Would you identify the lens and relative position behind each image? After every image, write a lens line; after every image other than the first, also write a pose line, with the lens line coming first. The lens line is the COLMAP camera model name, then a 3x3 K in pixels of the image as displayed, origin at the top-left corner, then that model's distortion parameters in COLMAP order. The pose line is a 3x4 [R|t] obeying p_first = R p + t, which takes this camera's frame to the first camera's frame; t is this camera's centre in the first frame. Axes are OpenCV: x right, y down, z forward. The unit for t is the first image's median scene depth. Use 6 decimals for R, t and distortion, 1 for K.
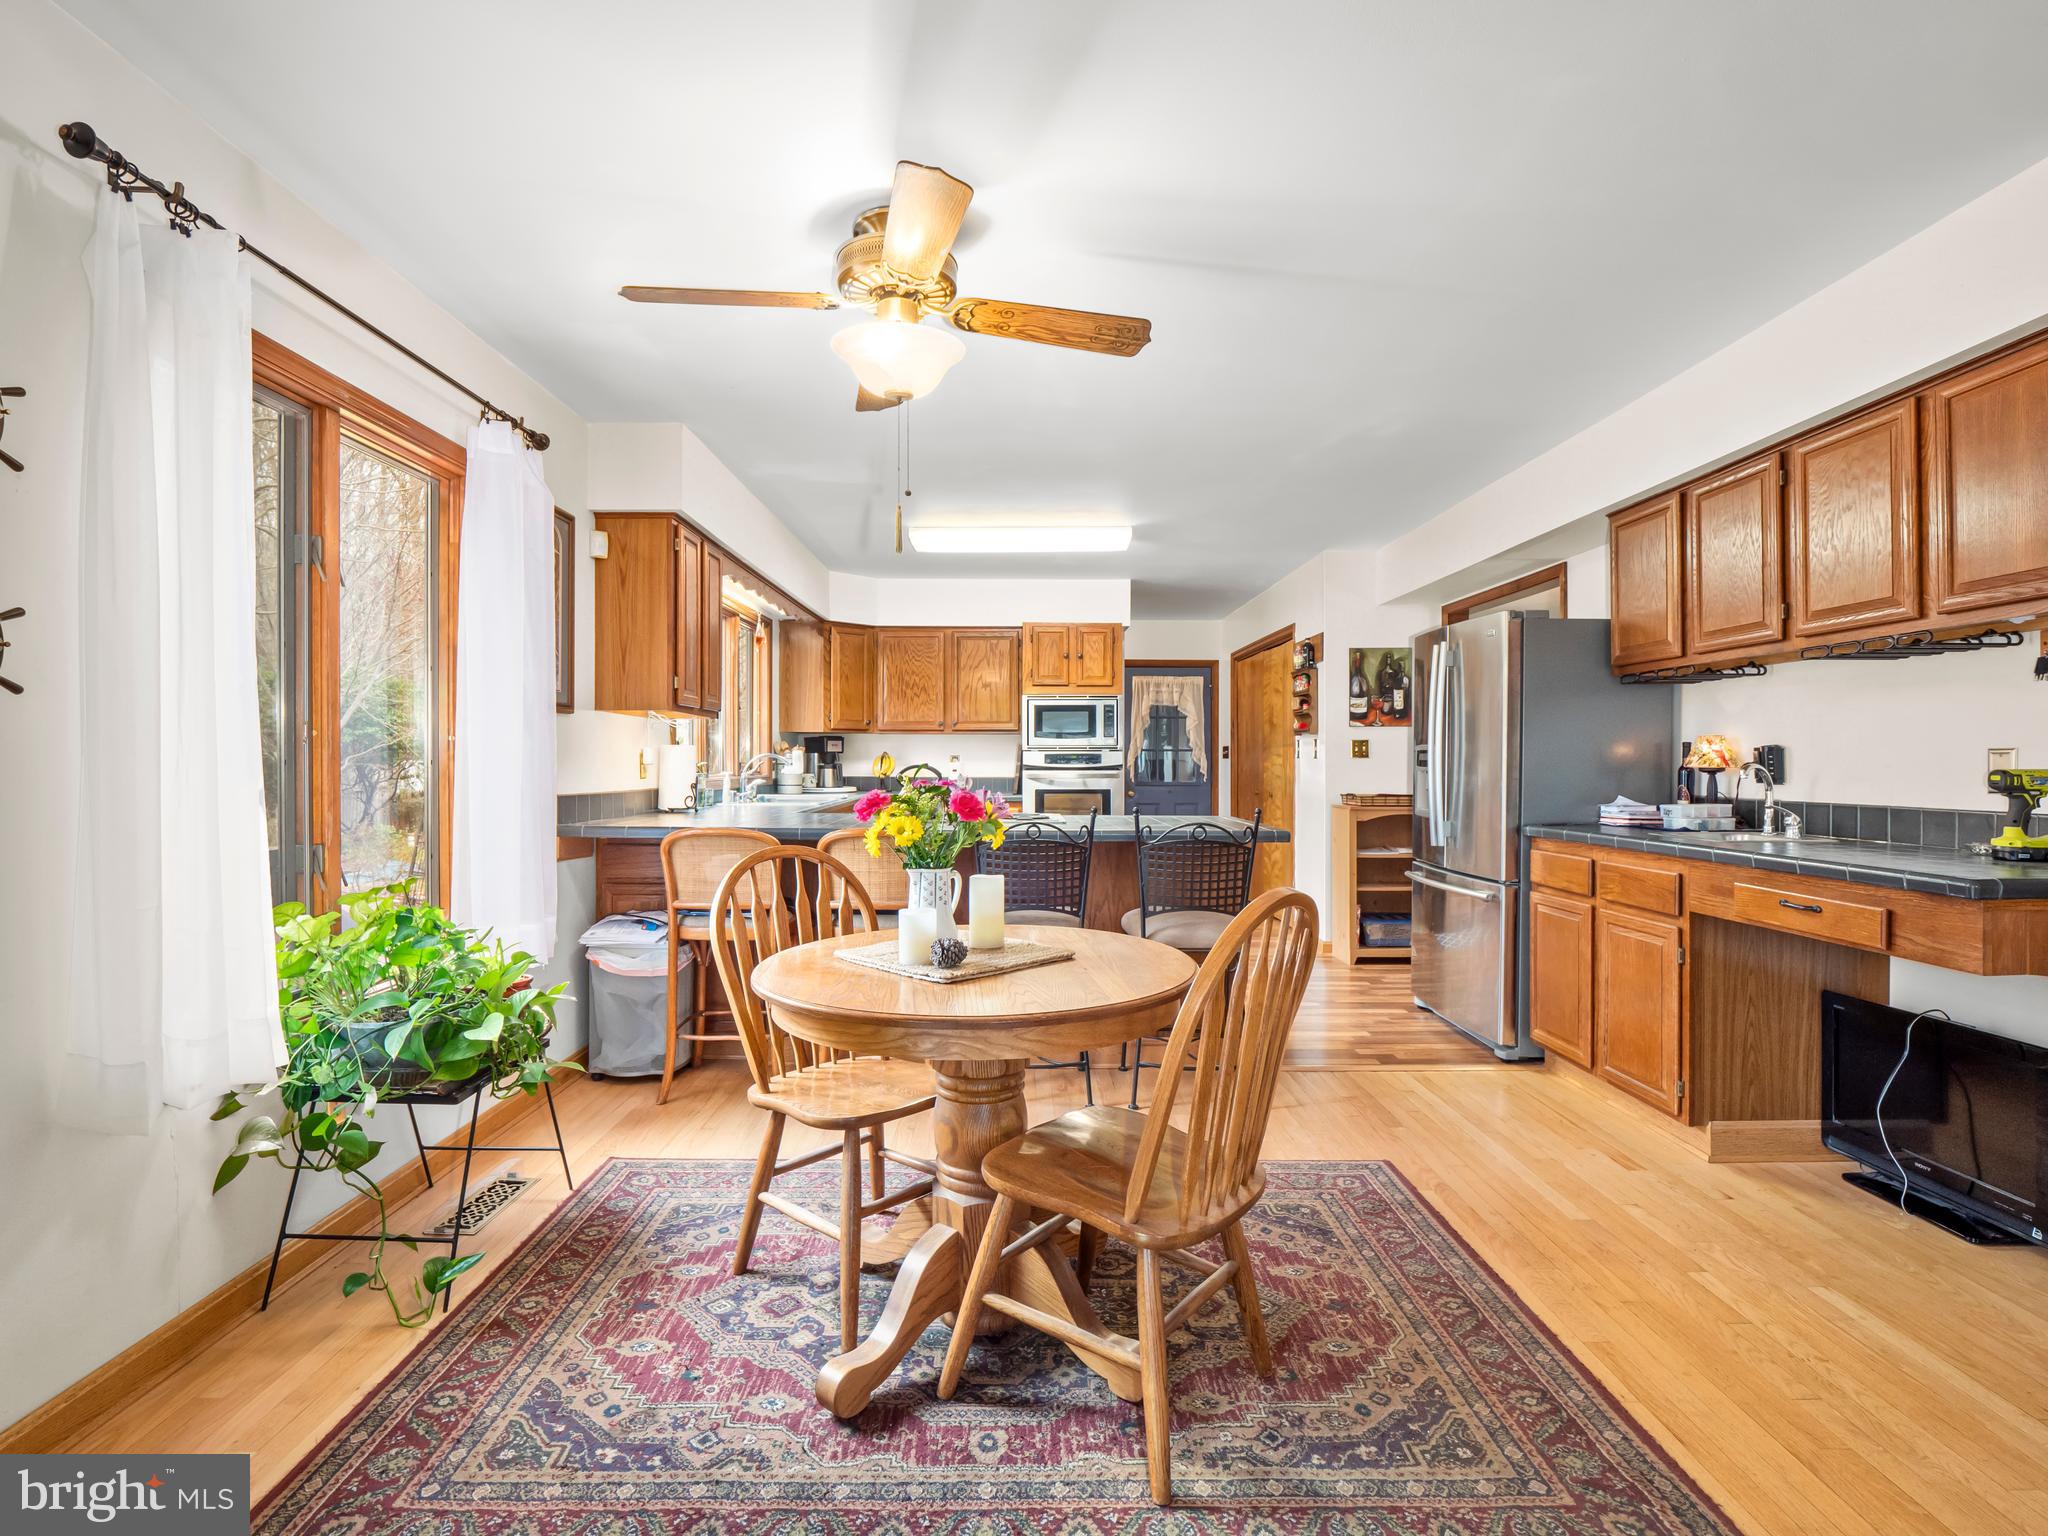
lens RADIAL K [[1026.3, 0, 1024.0], [0, 1026.3, 768.0], [0, 0, 1]] dist [-0.016586, -0.000096]
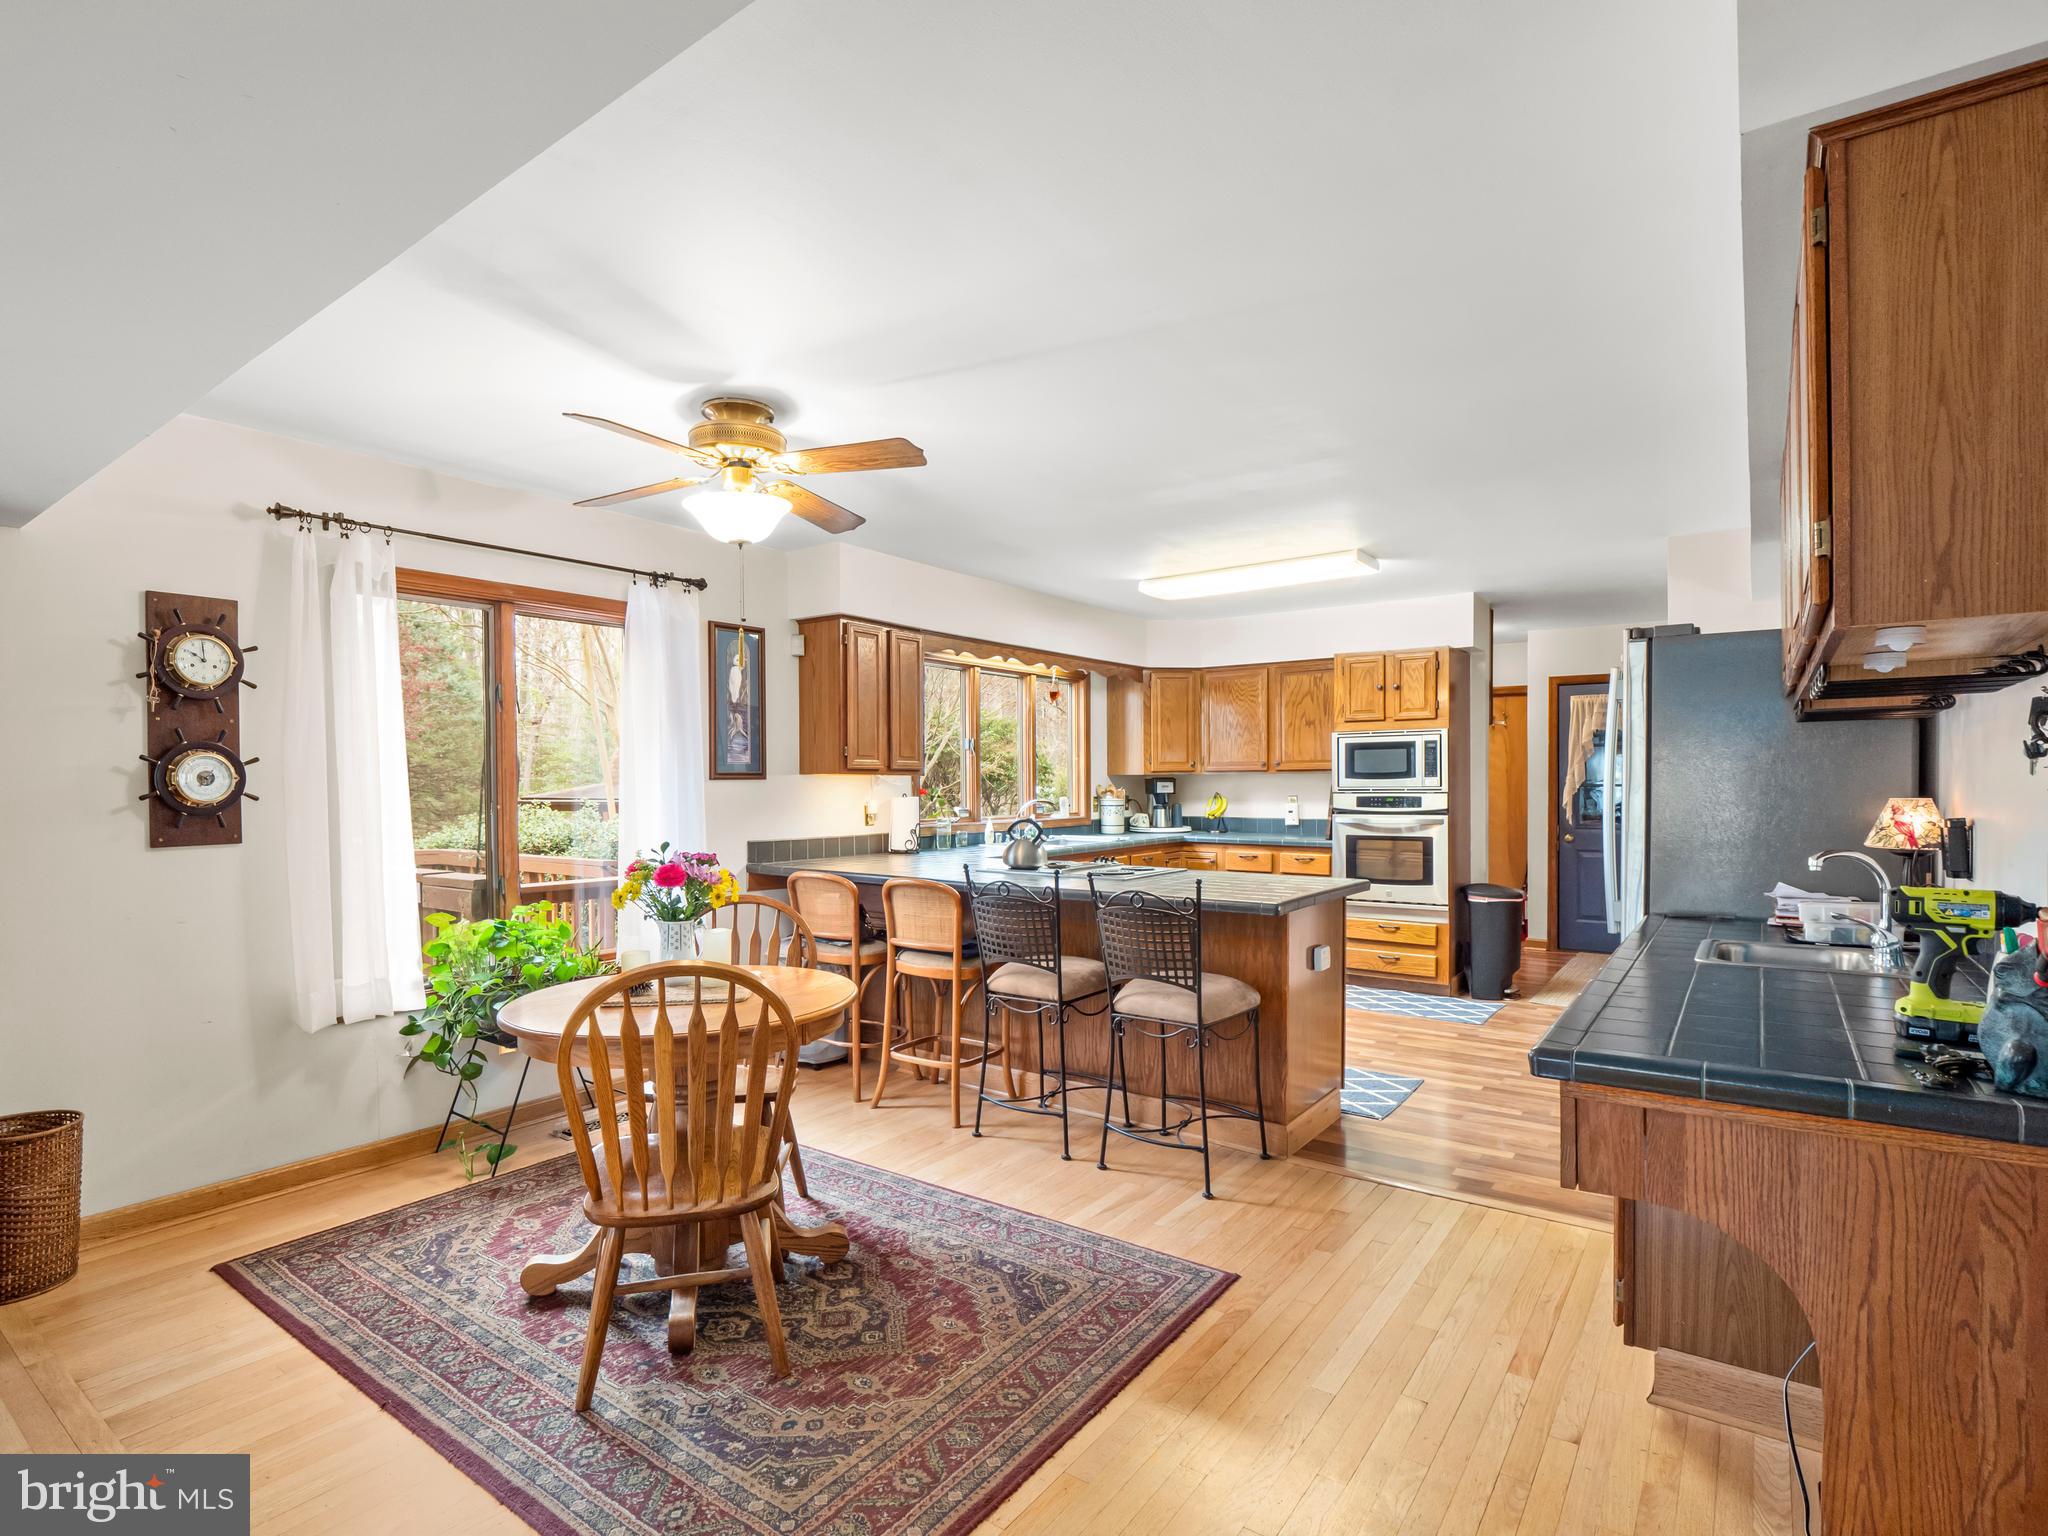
lens RADIAL K [[1049.6, 0, 988.8], [0, 1049.6, 799.3], [0, 0, 1]] dist [-0.017930, 0.000109]
pose [[0.794728, 0.003627, -0.606955, 0.326795], [0.003292, 0.999942, 0.010285, -0.021761], [0.606957, -0.010172, 0.794670, 0.057976]]
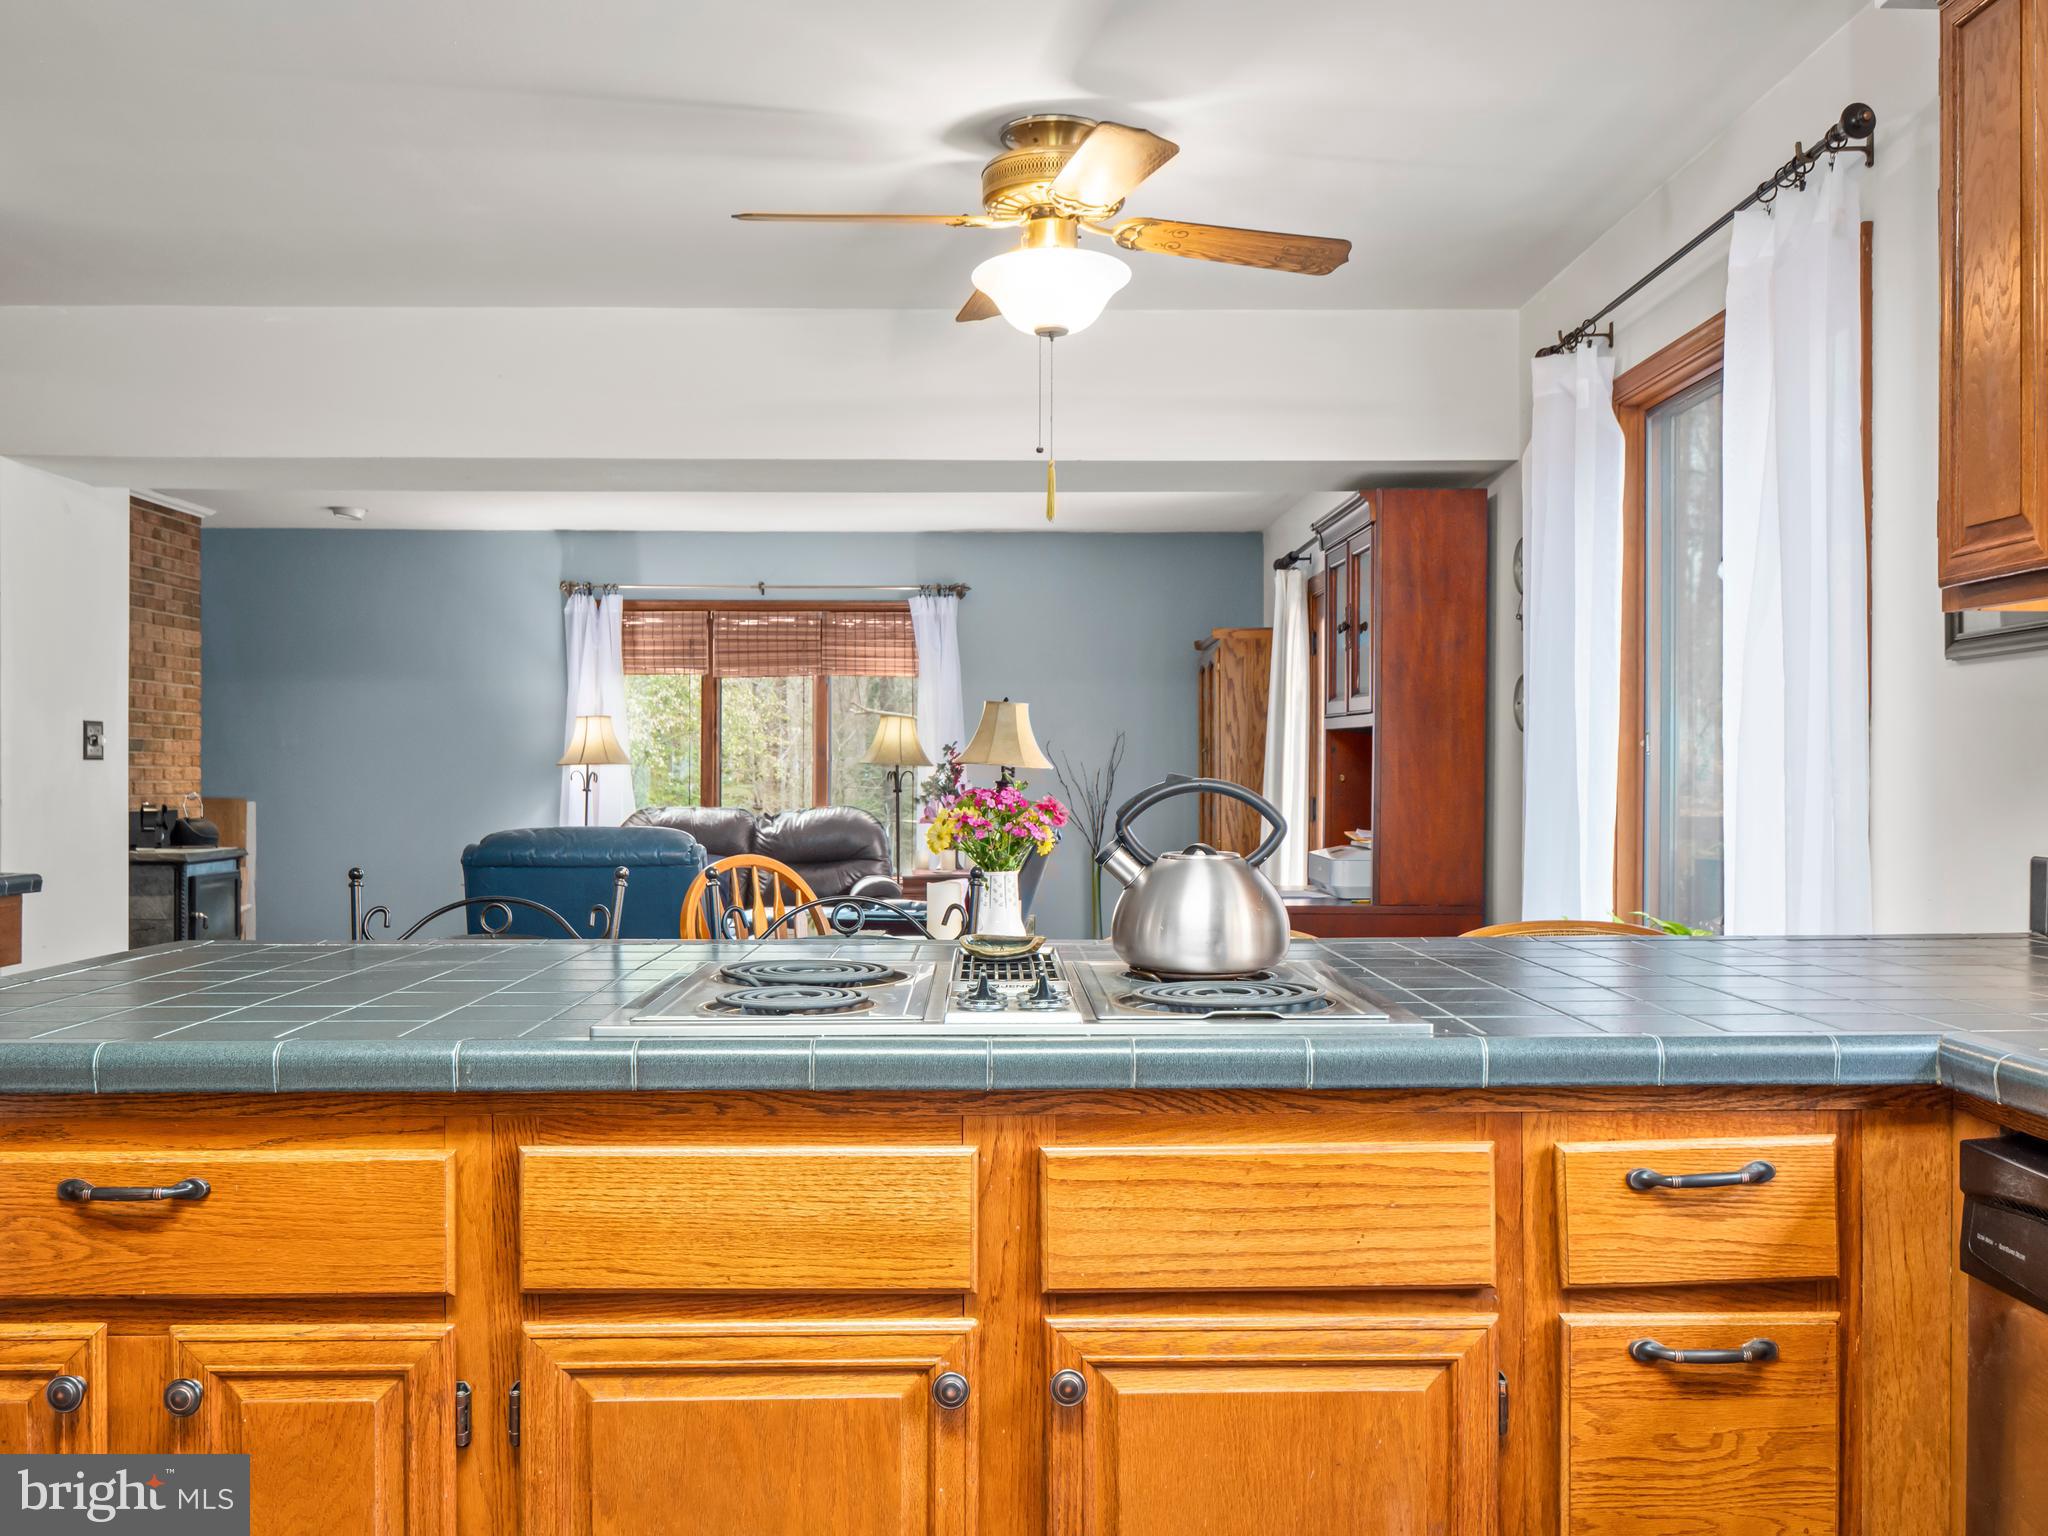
lens RADIAL K [[1806.9, 0, 1024.0], [0, 1806.9, 768.0], [0, 0, 1]] dist [0.004266, 0.000665]
pose [[-0.999981, -0.004019, -0.004713, -0.034945], [-0.004032, 0.999988, 0.002667, -0.004420], [0.004703, 0.002685, -0.999985, 0.897424]]
